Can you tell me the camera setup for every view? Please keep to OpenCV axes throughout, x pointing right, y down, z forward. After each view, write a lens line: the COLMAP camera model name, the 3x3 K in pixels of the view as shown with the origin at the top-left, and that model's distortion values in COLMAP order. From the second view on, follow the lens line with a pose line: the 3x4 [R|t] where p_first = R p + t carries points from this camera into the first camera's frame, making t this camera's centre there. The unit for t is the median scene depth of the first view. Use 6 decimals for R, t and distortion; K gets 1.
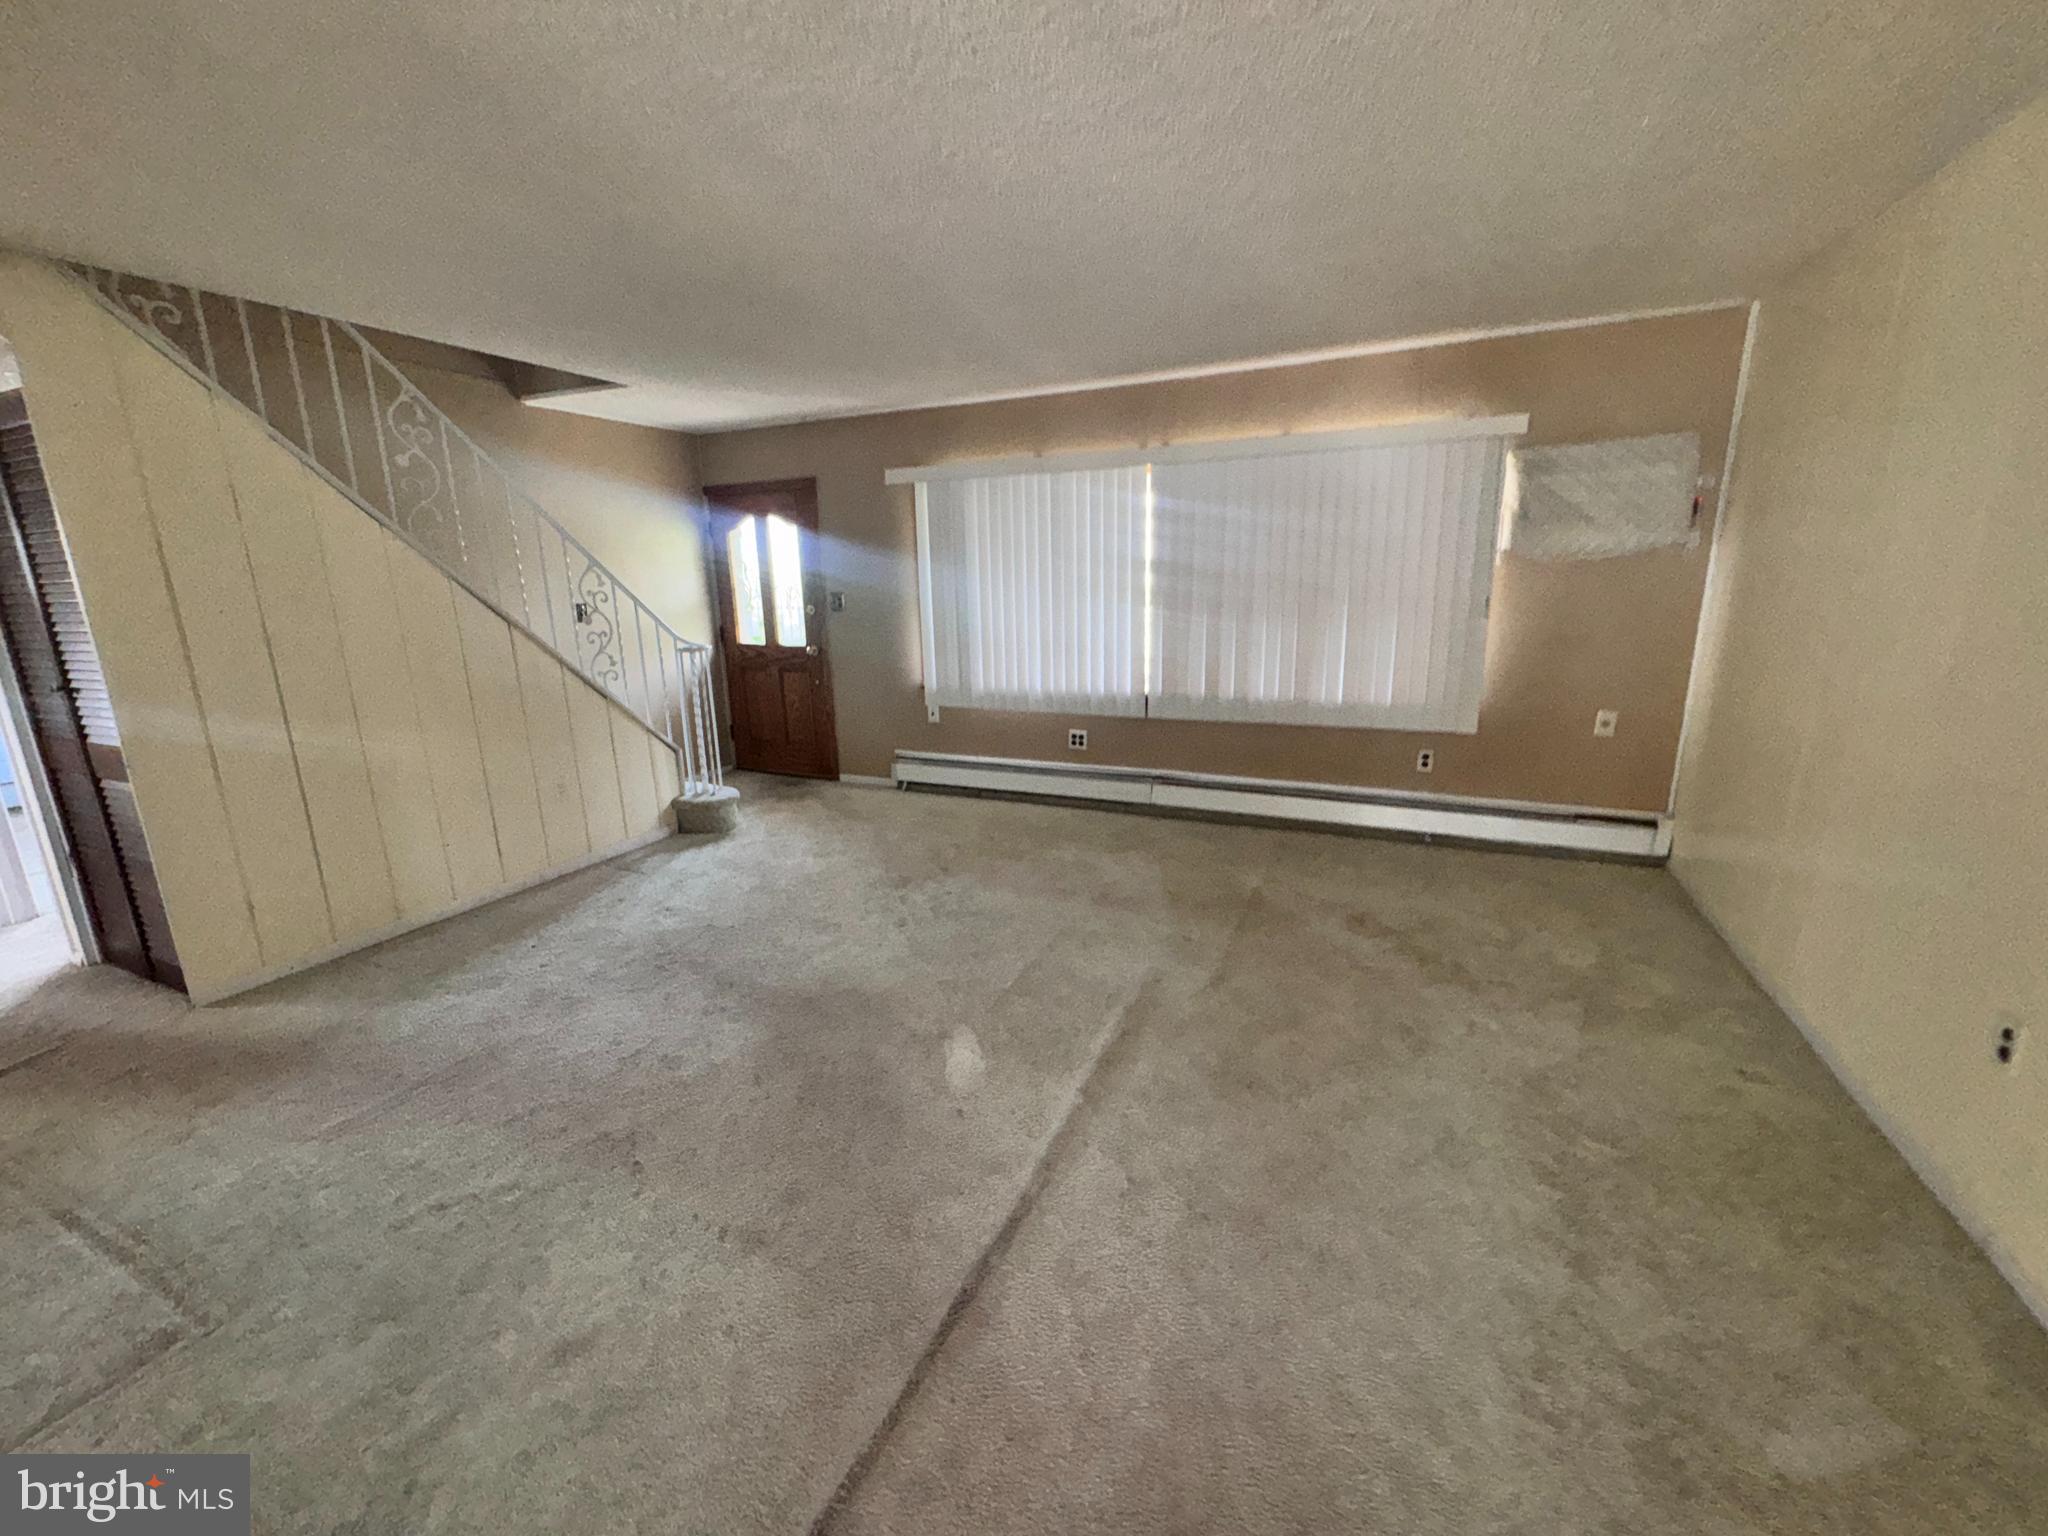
lens RADIAL K [[813.1, 0, 1021.3], [0, 813.1, 764.3], [0, 0, 1]] dist [-0.004864, 0.000067]
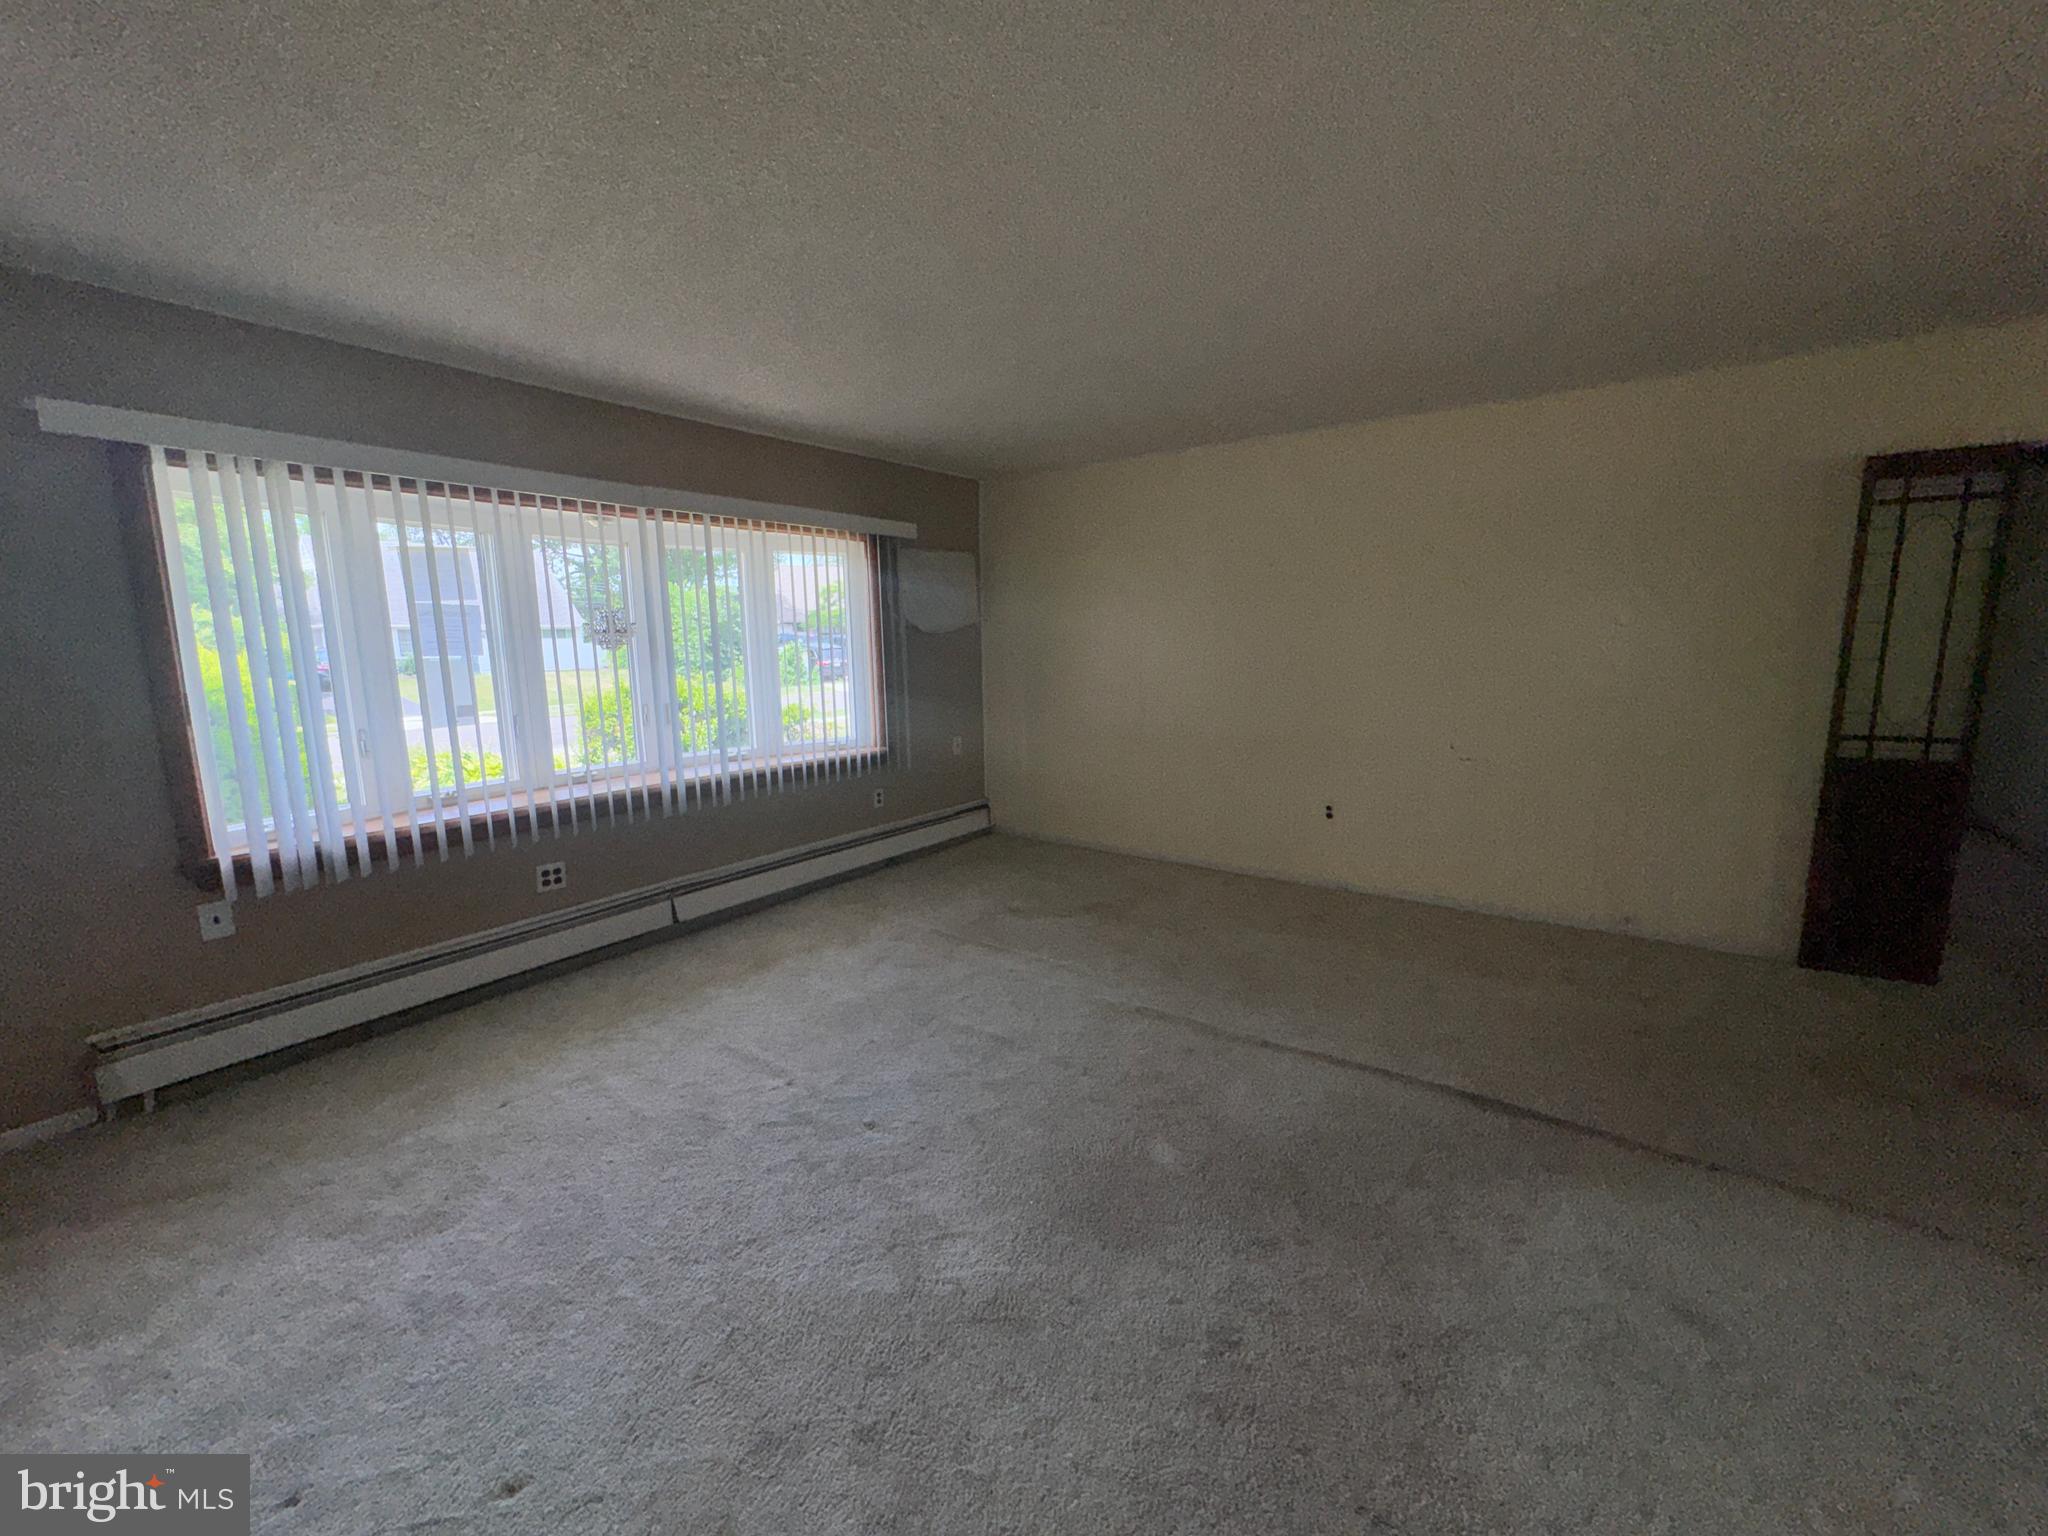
lens RADIAL K [[813.1, 0, 1021.3], [0, 813.1, 764.3], [0, 0, 1]] dist [-0.004864, 0.000067]
pose [[0.193702, -0.132466, 0.972076, -0.668840], [0.234276, 0.968422, 0.085285, -0.115540], [-0.952677, 0.211214, 0.218619, 0.589701]]
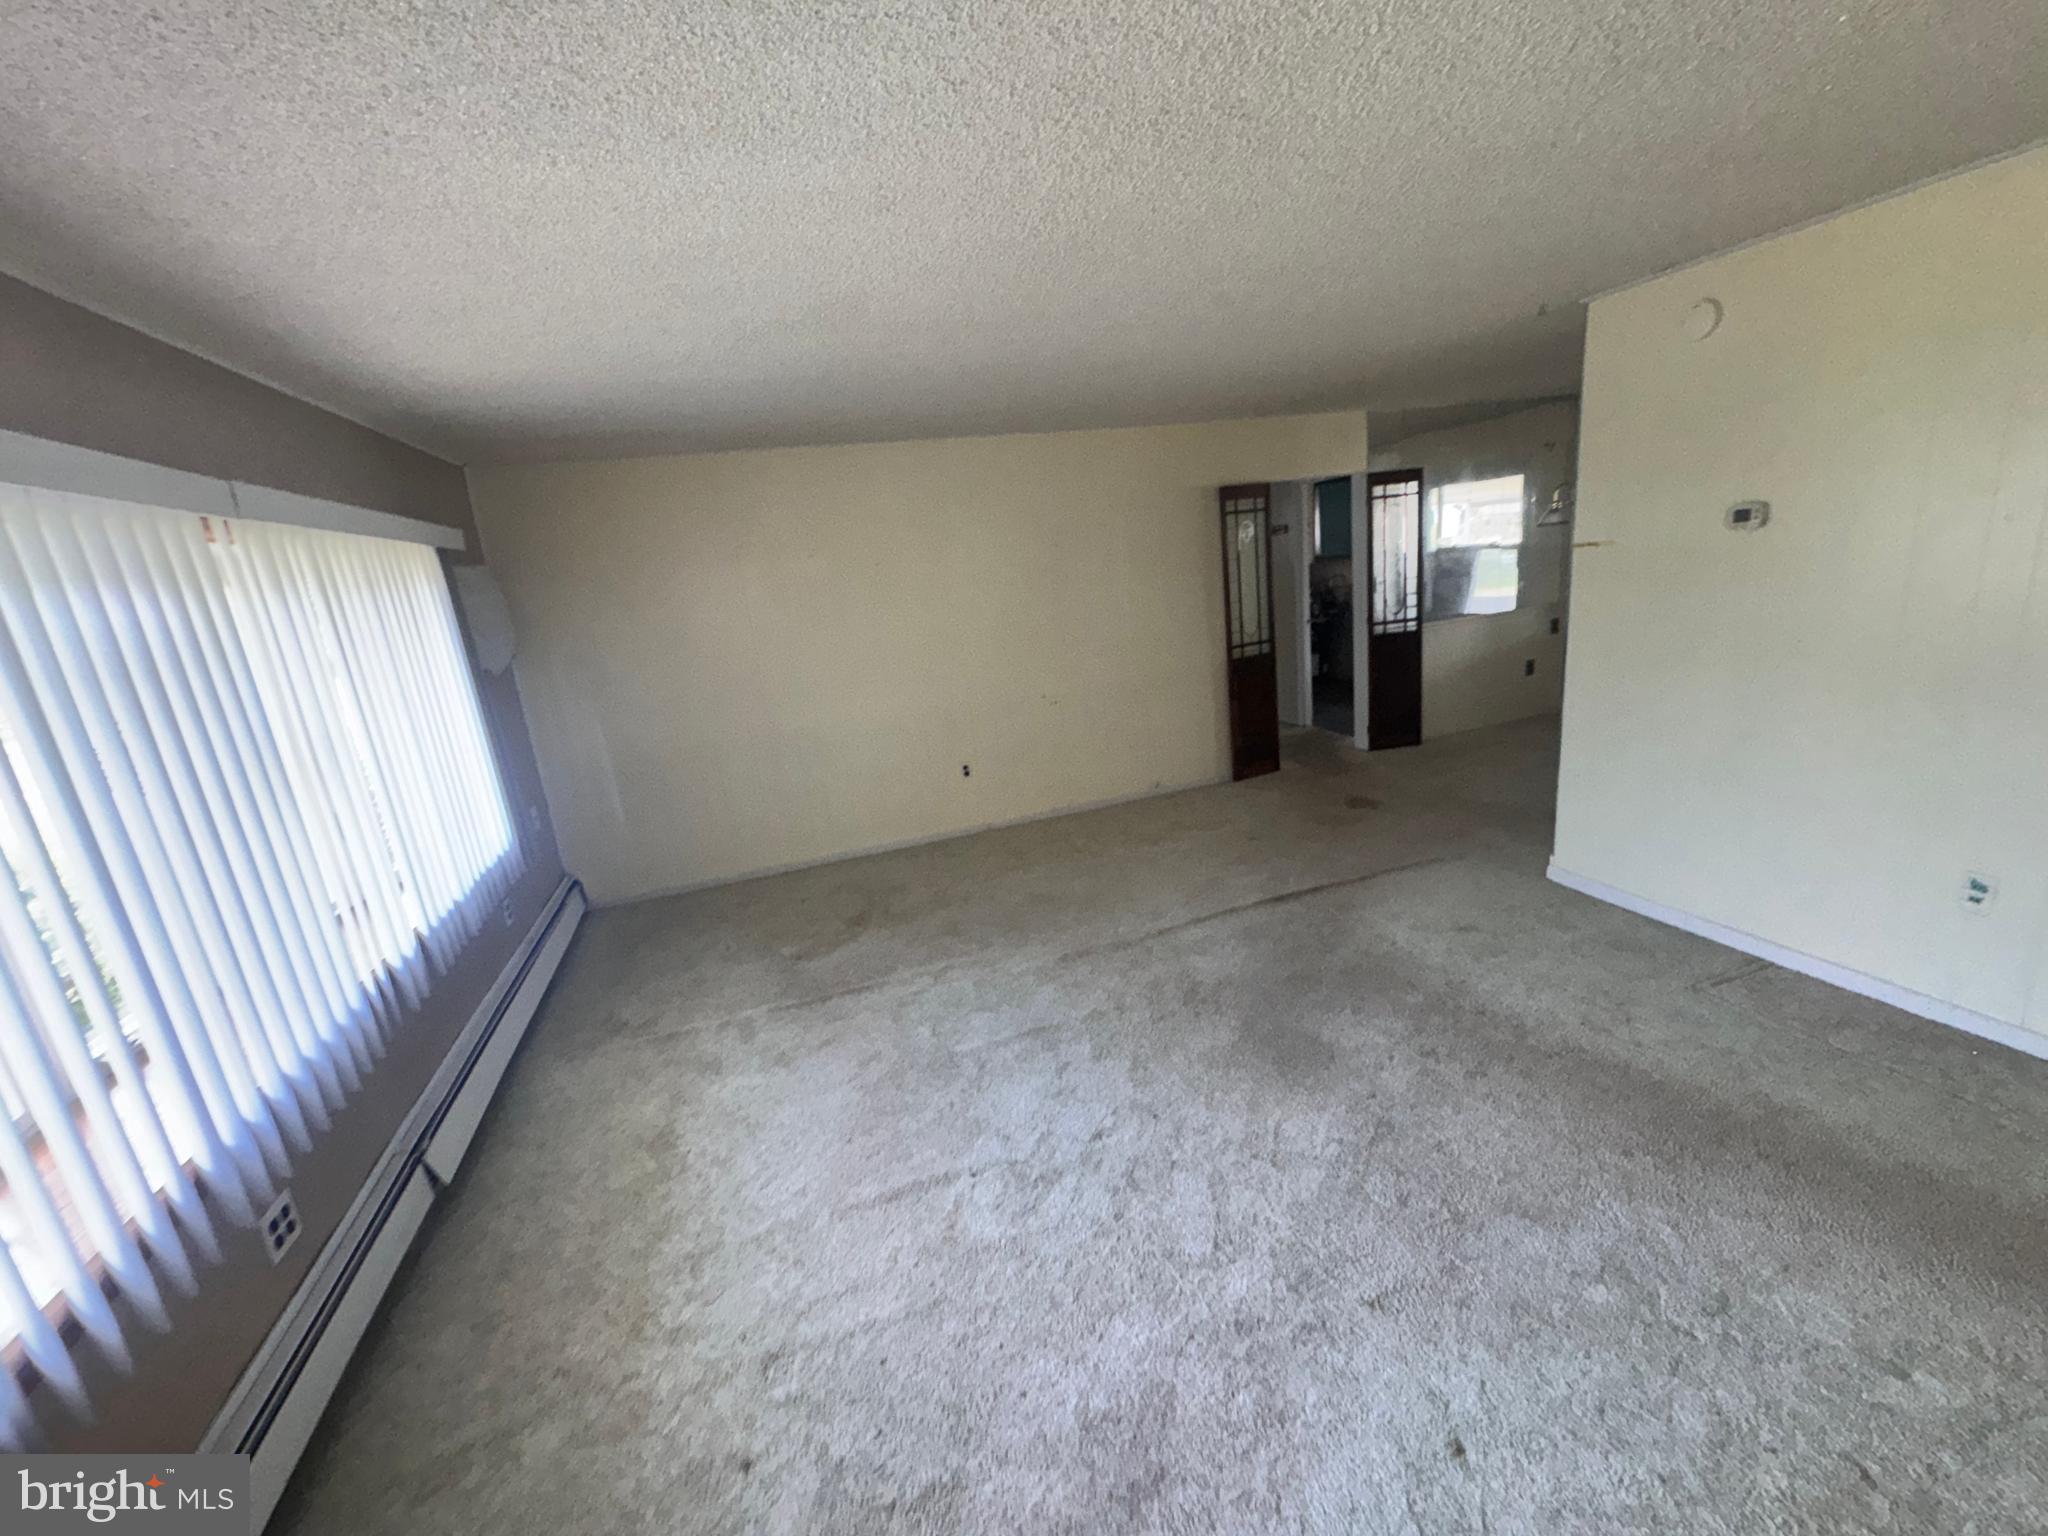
lens RADIAL K [[813.1, 0, 1021.3], [0, 813.1, 764.3], [0, 0, 1]] dist [-0.004864, 0.000067]
pose [[-0.673200, -0.080850, 0.735028, -0.530552], [0.287194, 0.887387, 0.360645, -0.323305], [-0.681412, 0.453881, -0.574169, 1.155508]]
